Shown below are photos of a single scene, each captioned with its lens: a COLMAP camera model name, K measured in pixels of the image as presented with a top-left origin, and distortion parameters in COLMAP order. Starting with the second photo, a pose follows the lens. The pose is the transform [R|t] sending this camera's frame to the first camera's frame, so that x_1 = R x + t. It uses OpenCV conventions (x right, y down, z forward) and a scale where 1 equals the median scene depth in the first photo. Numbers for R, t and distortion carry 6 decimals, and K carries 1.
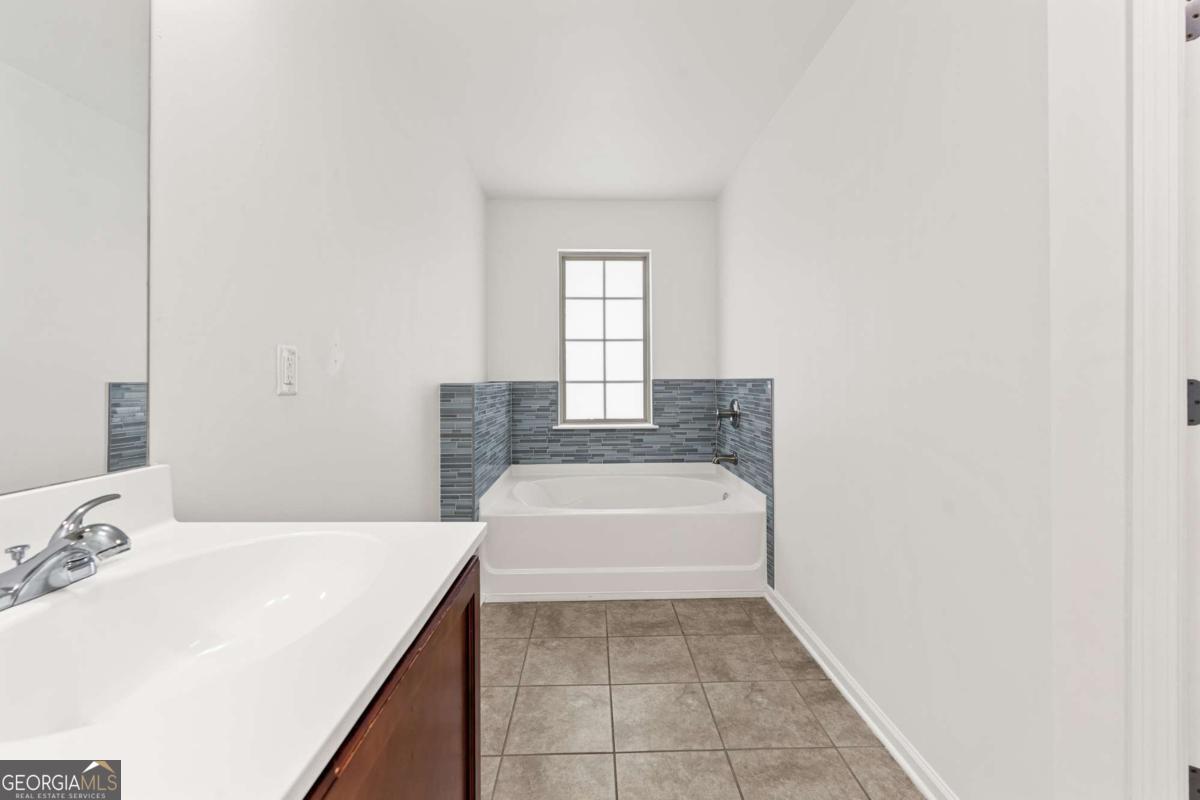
lens RADIAL K [[493.9, 0, 602.0], [0, 493.9, 375.8], [0, 0, 1]] dist [0.000352, -0.000026]
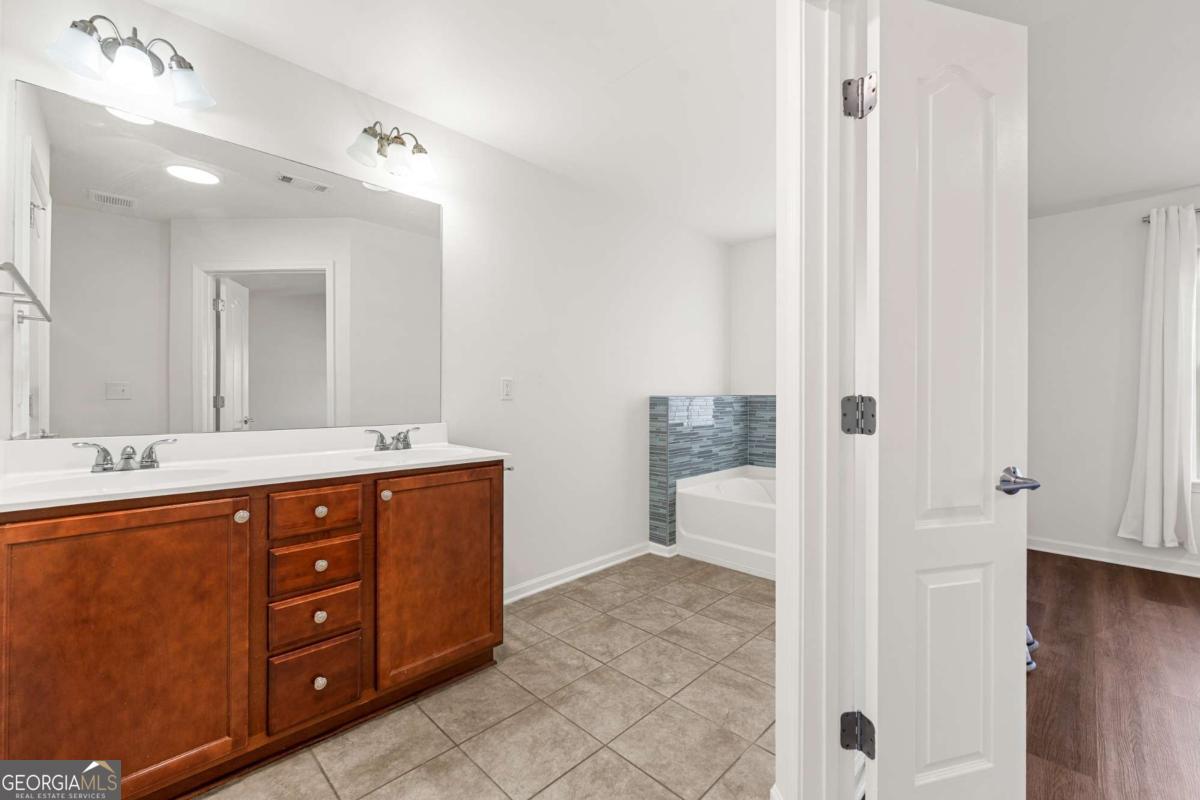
lens RADIAL K [[491.4, 0, 602.3], [0, 491.4, 390.1], [0, 0, 1]] dist [0.002662, 0.000107]
pose [[0.692479, -0.005310, -0.721419, 0.628355], [0.004518, 0.999985, -0.003024, 0.001213], [0.721424, -0.001165, 0.692493, -0.110792]]
